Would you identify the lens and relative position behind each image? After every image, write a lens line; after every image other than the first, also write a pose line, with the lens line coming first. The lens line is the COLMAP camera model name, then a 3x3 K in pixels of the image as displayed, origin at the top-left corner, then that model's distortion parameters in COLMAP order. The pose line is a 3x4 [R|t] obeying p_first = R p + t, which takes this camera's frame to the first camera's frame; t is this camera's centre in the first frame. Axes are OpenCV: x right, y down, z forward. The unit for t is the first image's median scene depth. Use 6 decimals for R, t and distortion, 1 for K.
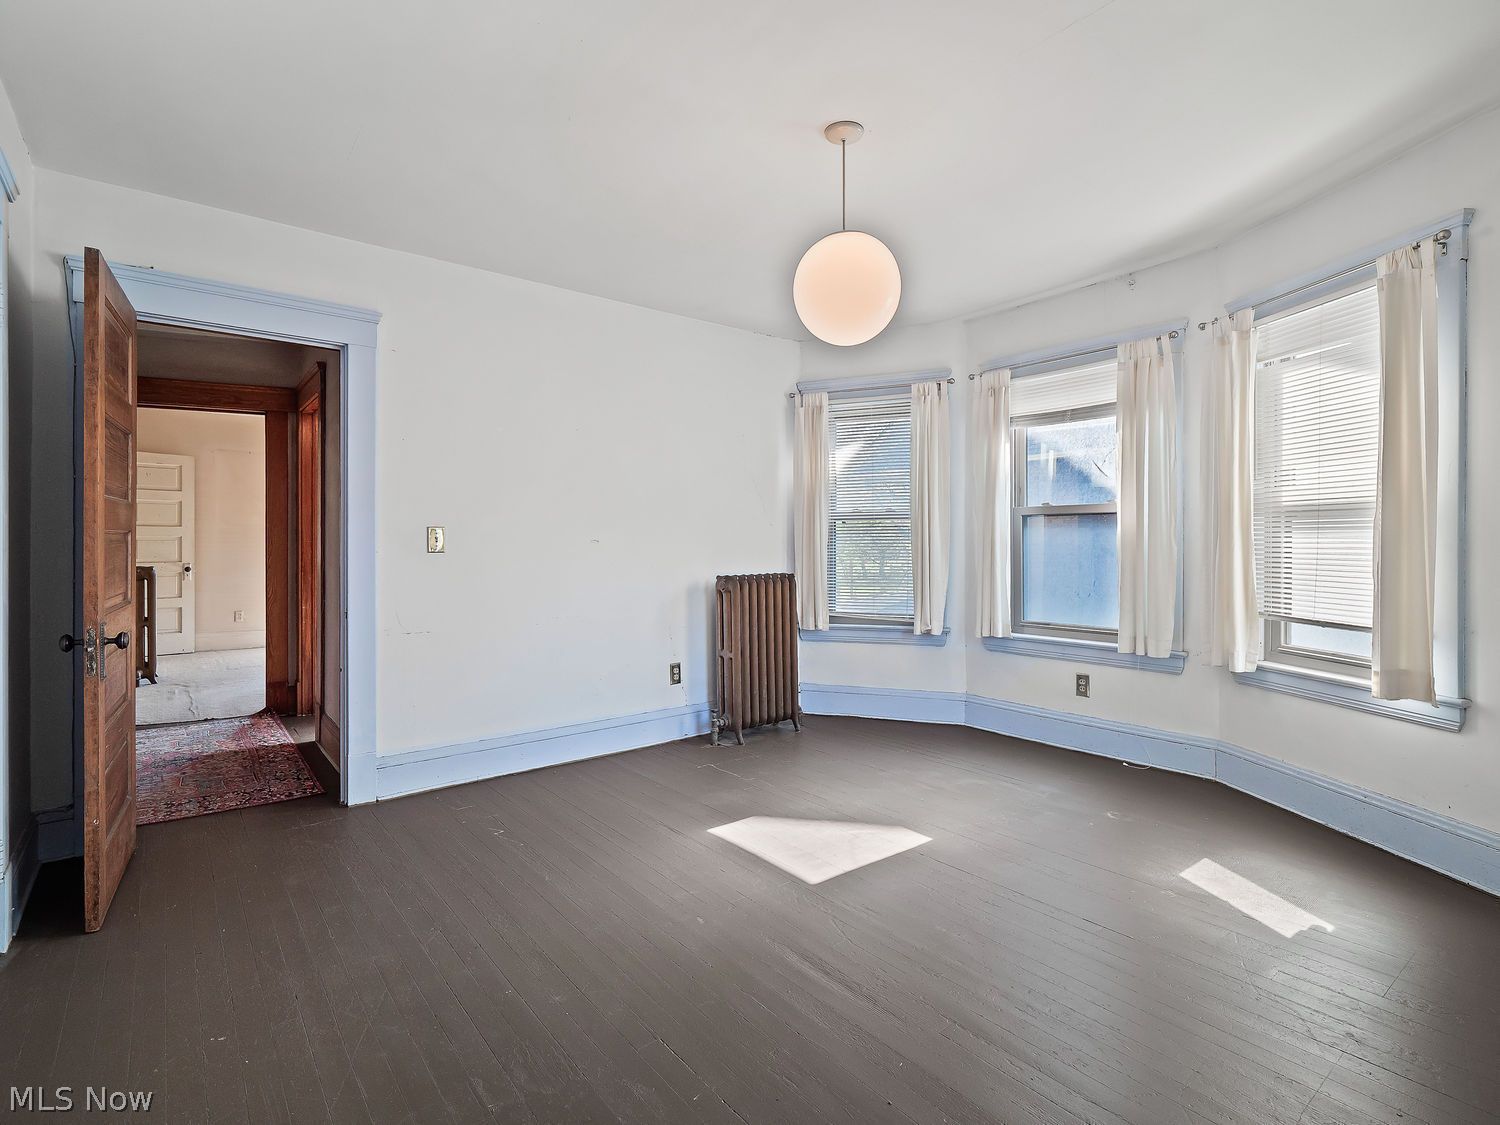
lens RADIAL K [[733.7, 0, 746.0], [0, 733.7, 551.3], [0, 0, 1]] dist [0.012705, -0.009028]
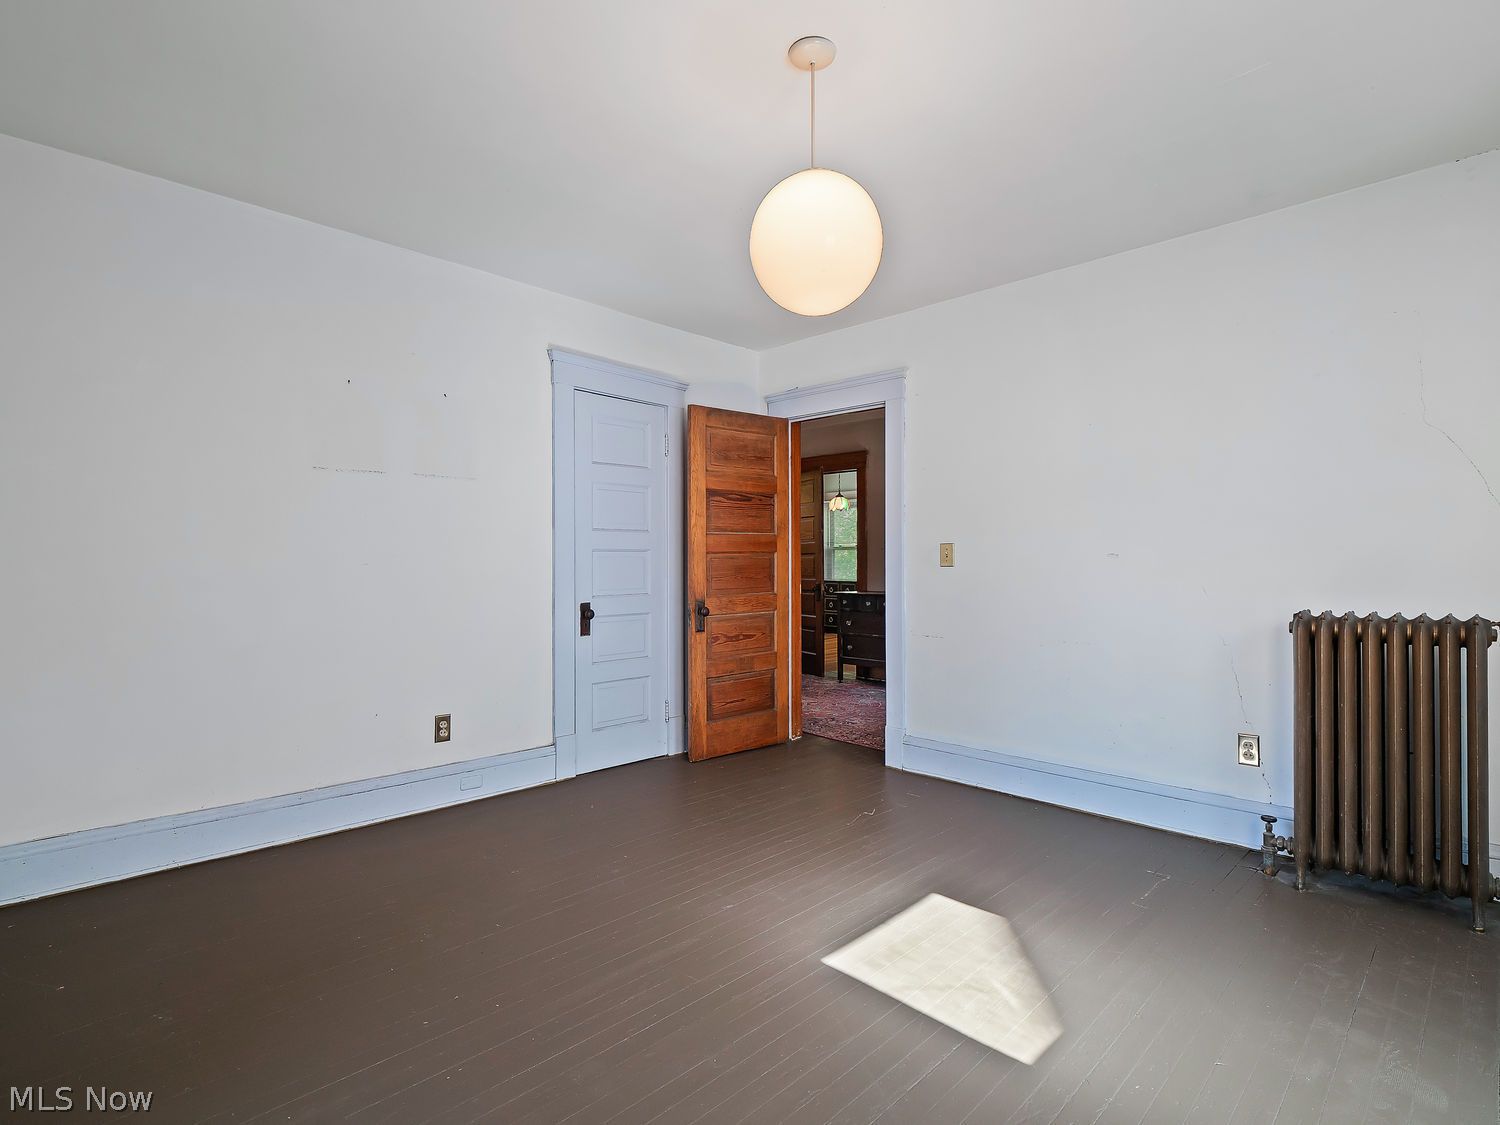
lens RADIAL K [[733.7, 0, 746.0], [0, 733.7, 551.3], [0, 0, 1]] dist [0.012705, -0.009028]
pose [[0.111119, -0.019225, -0.993621, 0.698543], [-0.012984, 0.999699, -0.020794, 0.008830], [0.993722, 0.015212, 0.110836, 0.625336]]
